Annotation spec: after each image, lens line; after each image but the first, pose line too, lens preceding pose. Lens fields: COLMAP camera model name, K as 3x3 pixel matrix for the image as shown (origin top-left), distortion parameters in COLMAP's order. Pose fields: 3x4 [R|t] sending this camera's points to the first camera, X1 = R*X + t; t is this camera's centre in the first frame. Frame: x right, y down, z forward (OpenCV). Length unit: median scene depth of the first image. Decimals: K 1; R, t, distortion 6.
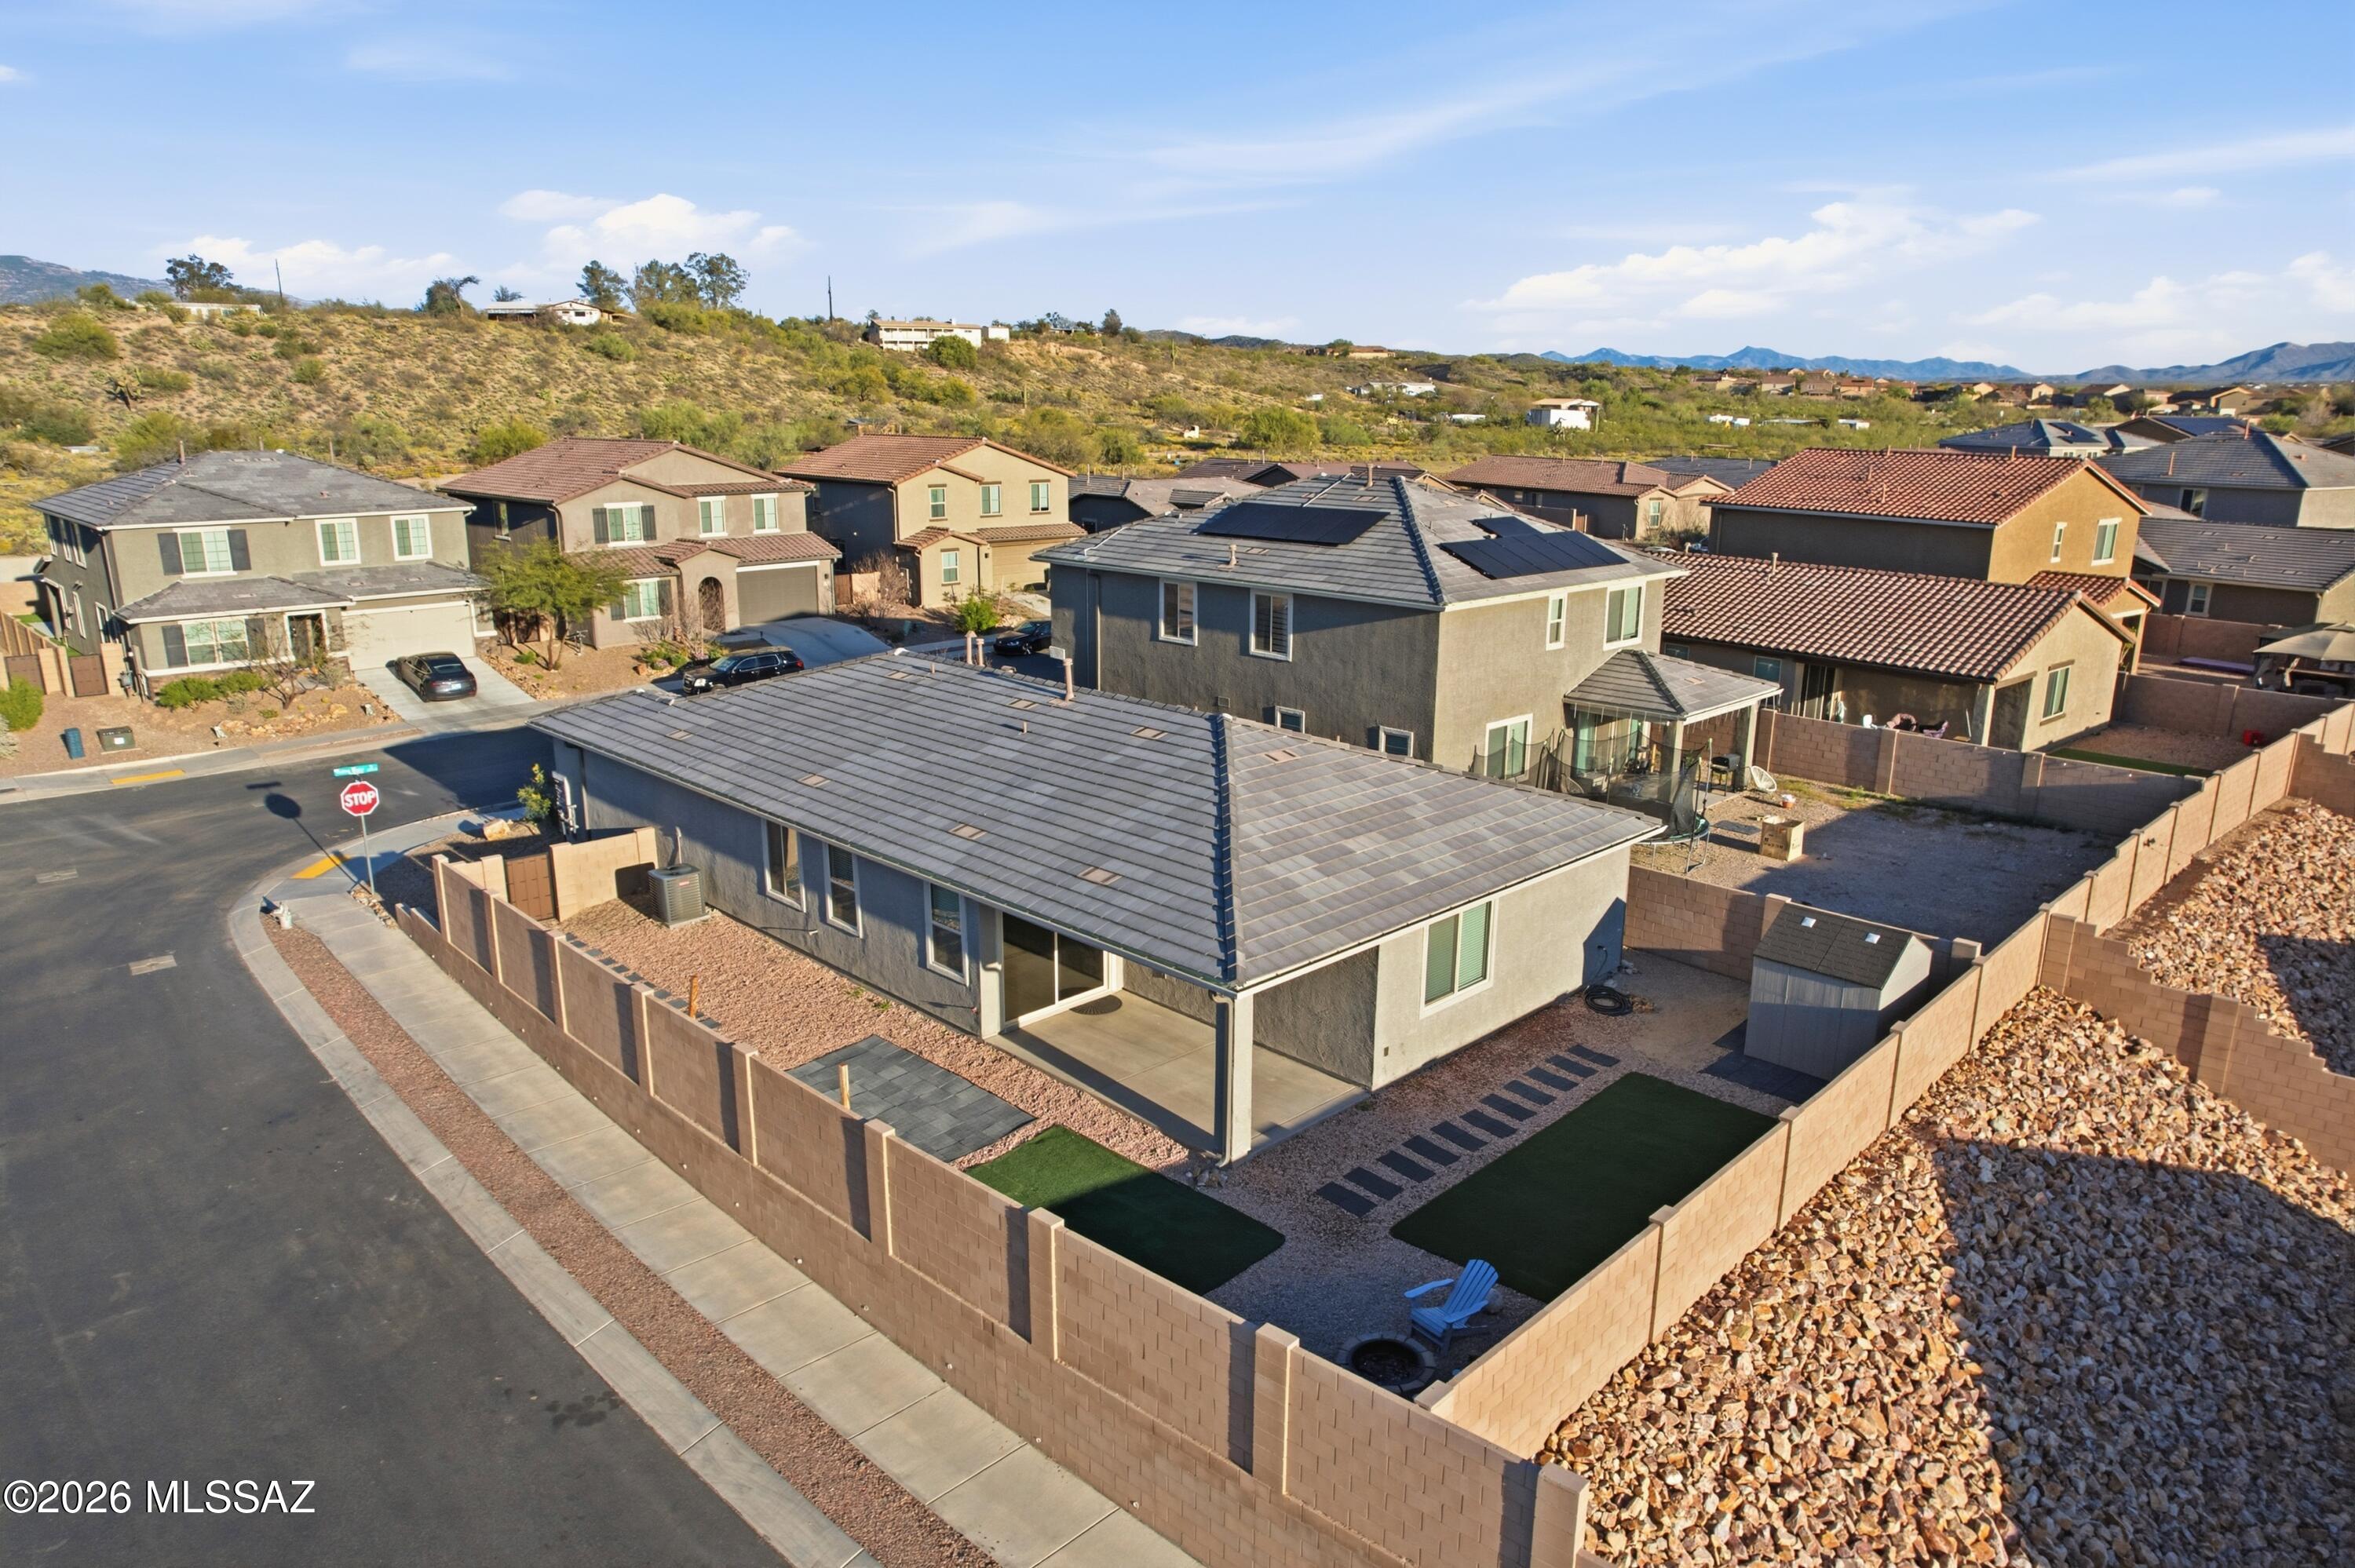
lens RADIAL K [[1500.4, 0, 1174.6], [0, 1500.4, 792.1], [0, 0, 1]] dist [-0.064388, 0.048798]
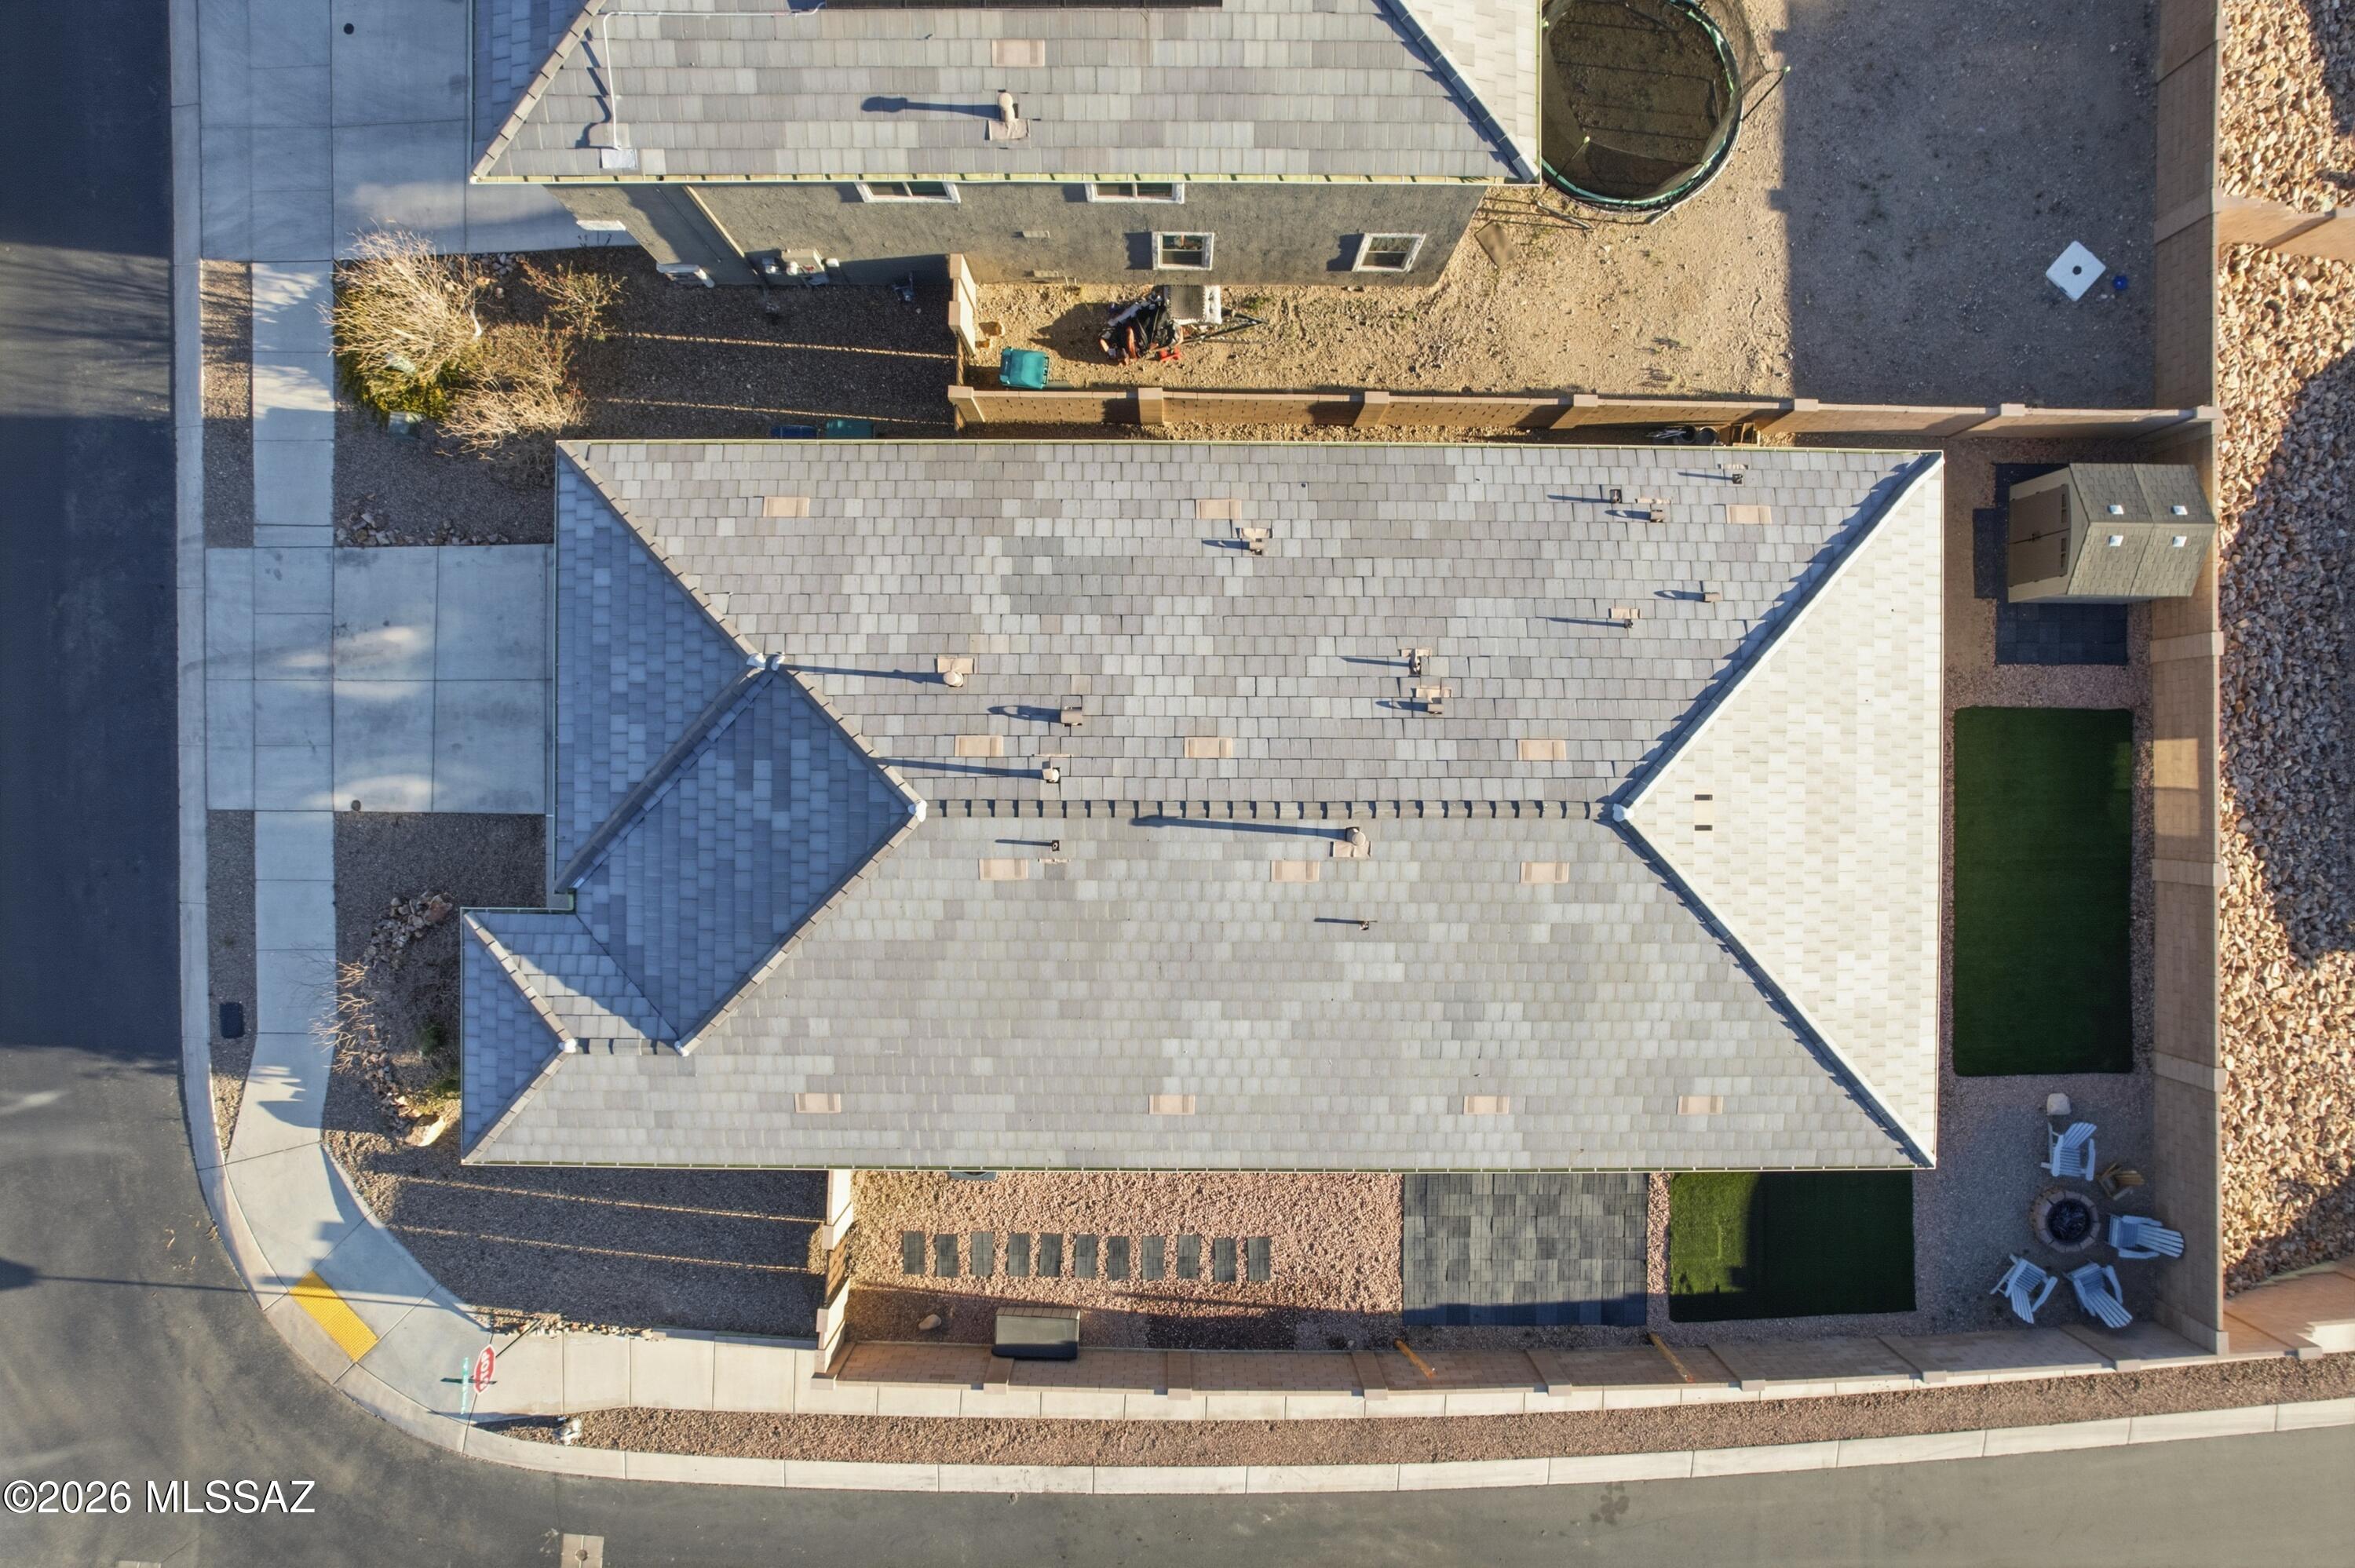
lens RADIAL K [[1500.4, 0, 1197.5], [0, 1500.4, 777.6], [0, 0, 1]] dist [-0.064388, 0.048798]
pose [[0.708020, -0.706155, -0.007279, -0.073051], [0.174566, 0.165021, 0.970719, -0.608500], [-0.684277, -0.688559, 0.240109, 0.685078]]
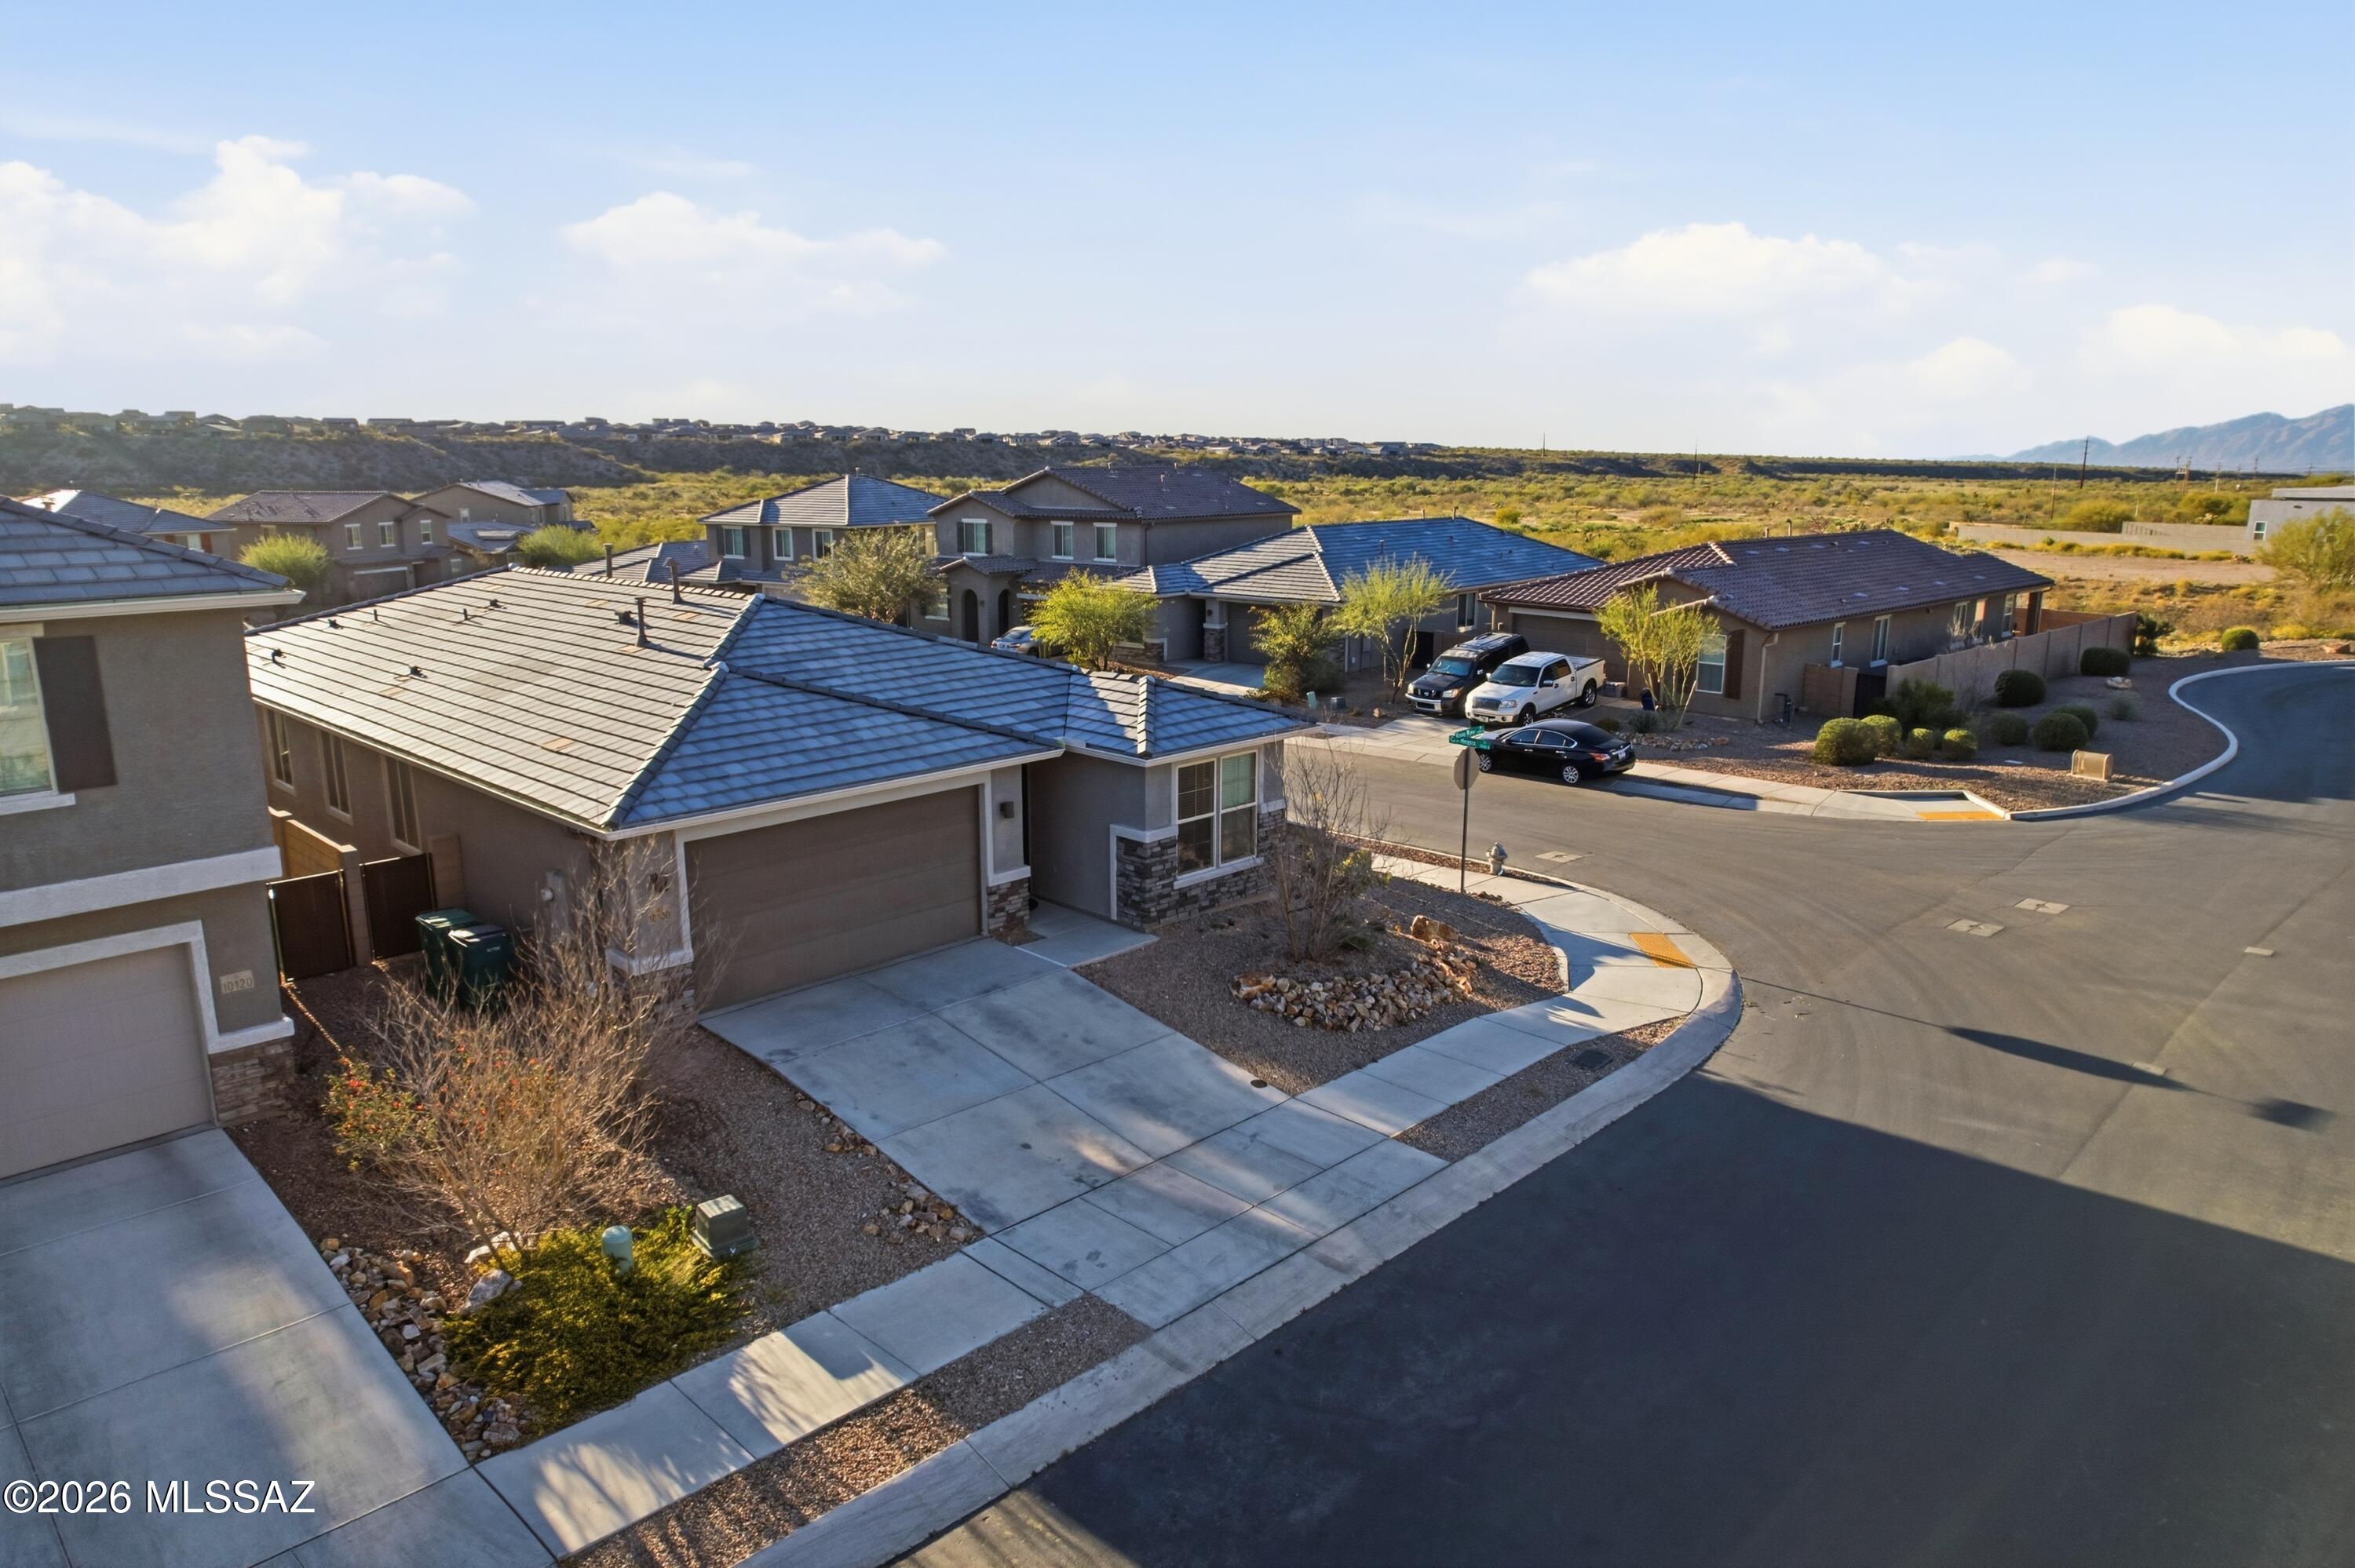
lens RADIAL K [[1500.4, 0, 1178.9], [0, 1500.4, 790.3], [0, 0, 1]] dist [-0.064388, 0.048798]
pose [[-0.999763, 0.000660, -0.021771, -0.330483], [-0.009445, 0.887544, 0.460626, -0.309792], [0.019627, 0.460723, -0.887327, 1.500475]]
